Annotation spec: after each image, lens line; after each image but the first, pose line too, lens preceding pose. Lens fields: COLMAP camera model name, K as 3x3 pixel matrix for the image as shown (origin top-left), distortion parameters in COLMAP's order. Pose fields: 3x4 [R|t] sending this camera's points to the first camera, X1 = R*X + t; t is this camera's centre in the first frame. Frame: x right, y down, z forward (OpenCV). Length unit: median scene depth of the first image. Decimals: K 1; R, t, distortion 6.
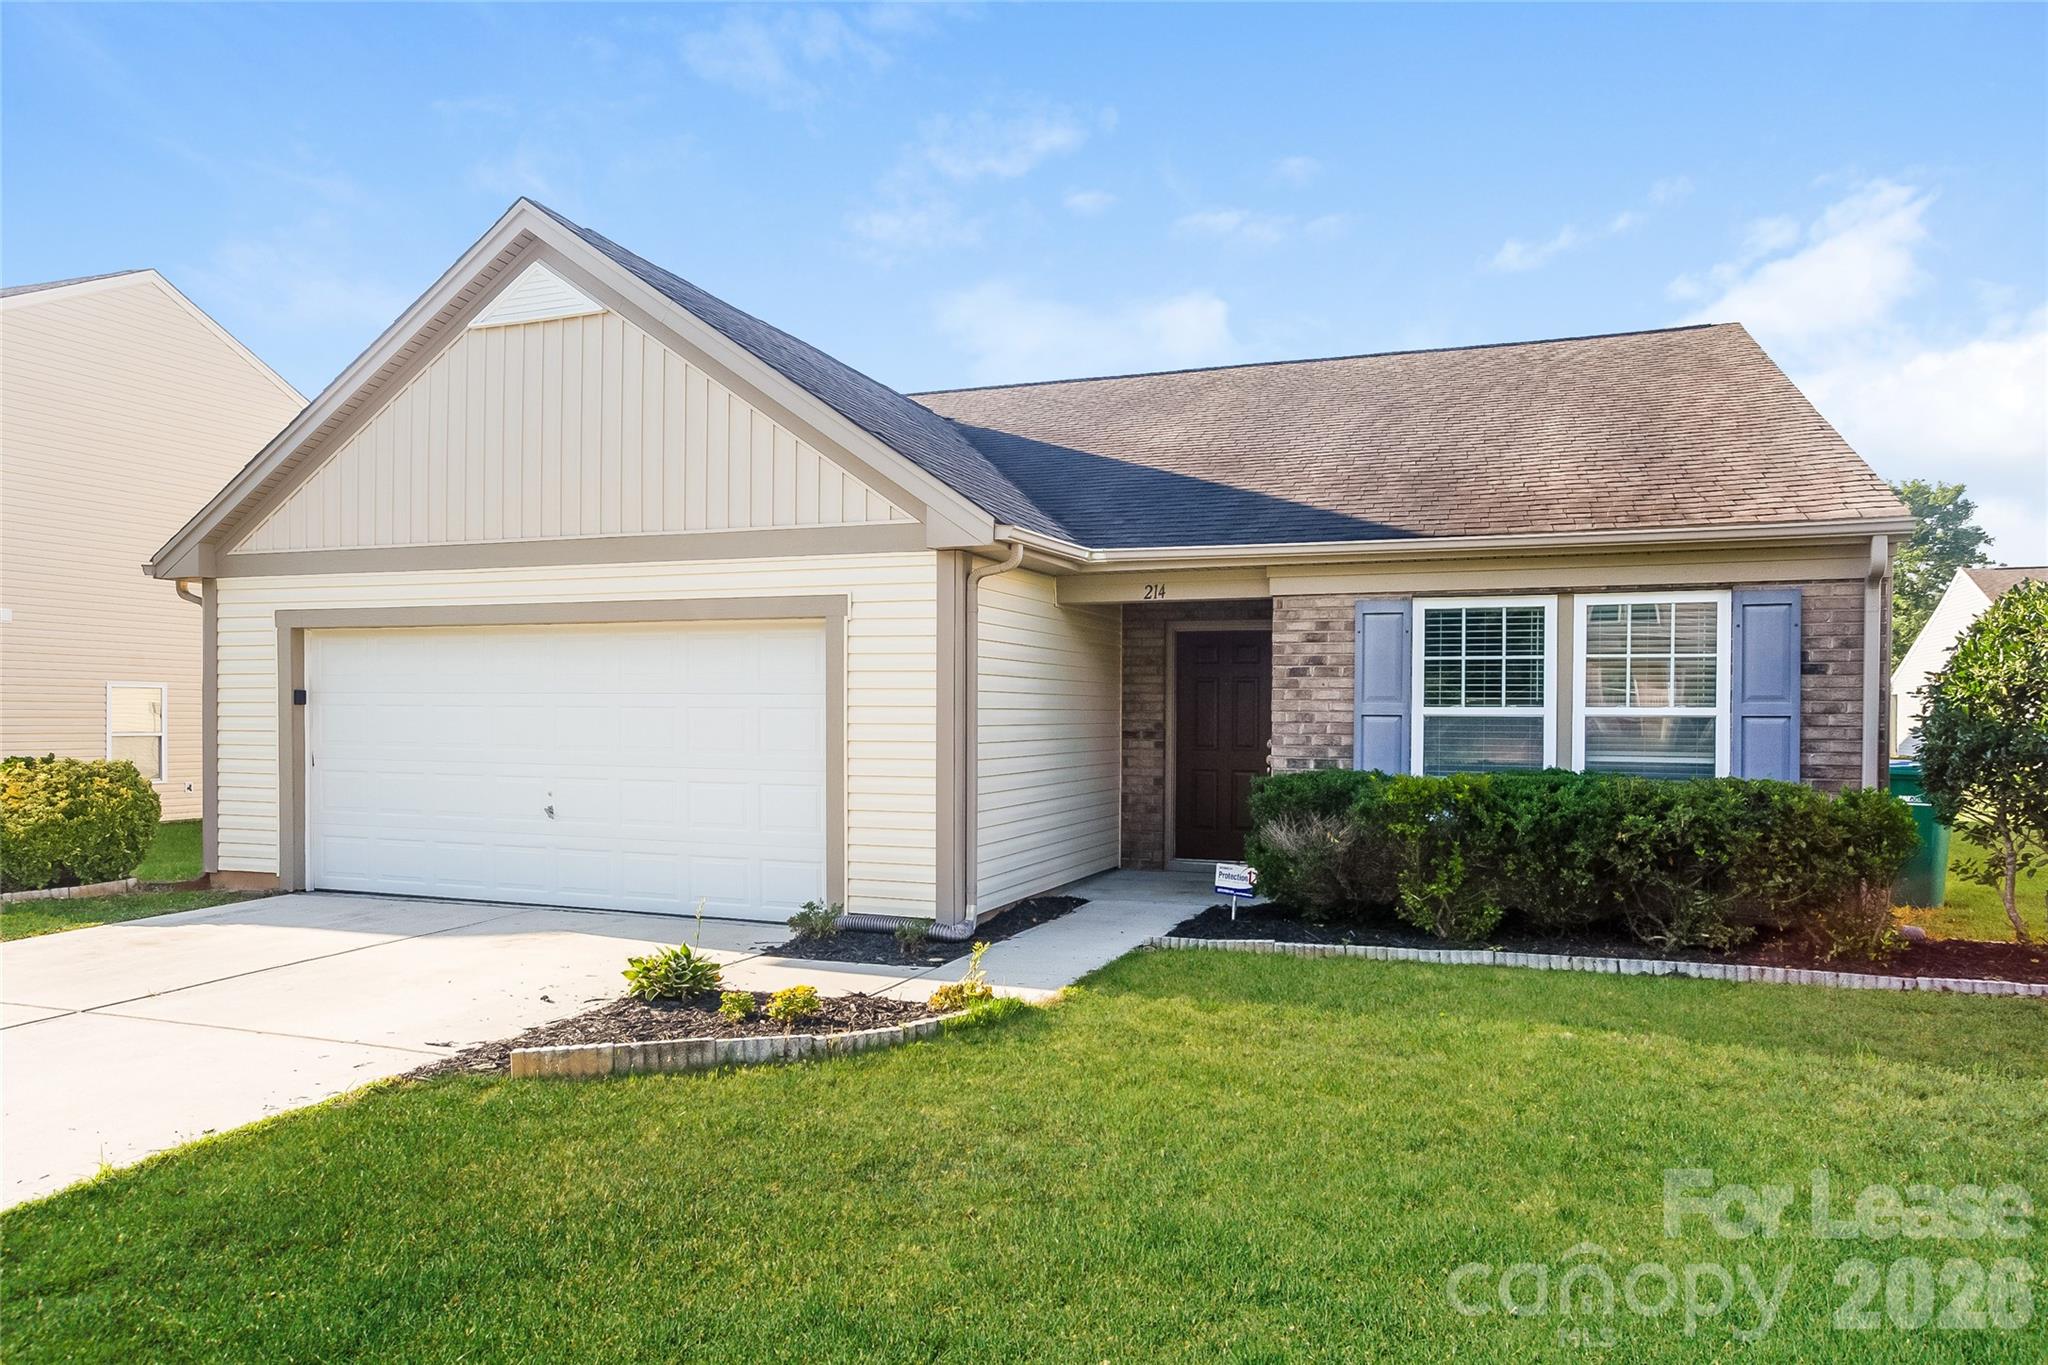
lens RADIAL K [[1401.1, 0, 1016.2], [0, 1401.1, 687.8], [0, 0, 1]] dist [0.003062, 0.007917]
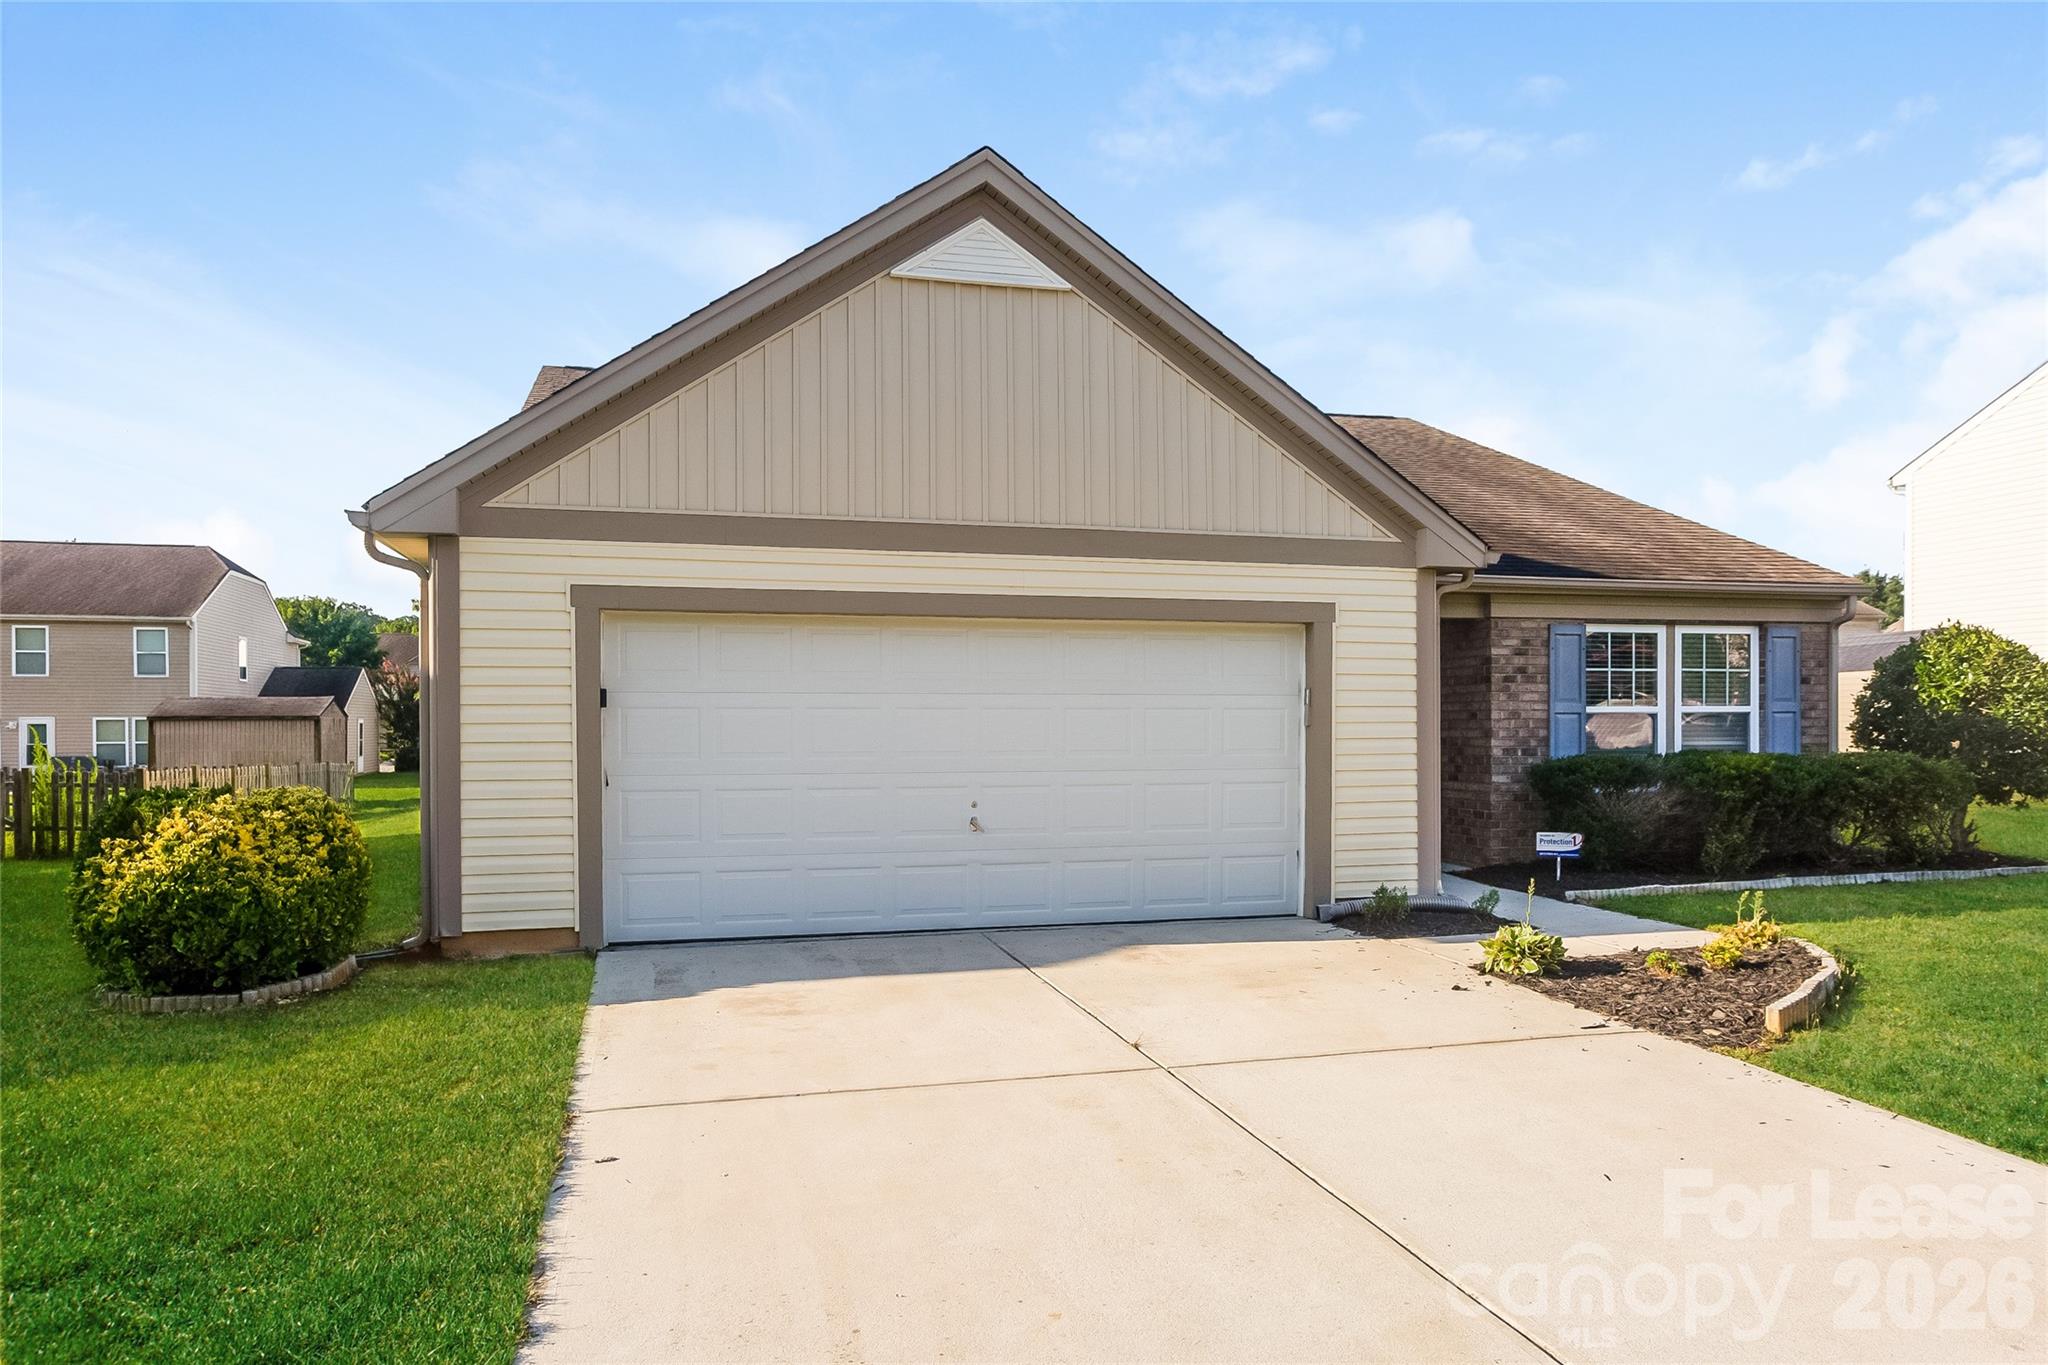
lens RADIAL K [[1401.1, 0, 1015.6], [0, 1401.1, 691.0], [0, 0, 1]] dist [0.003062, 0.007917]
pose [[0.793496, 0.004125, 0.608562, -0.939533], [-0.004299, 0.999990, -0.001174, 0.002998], [-0.608561, -0.001685, 0.793505, 0.284030]]
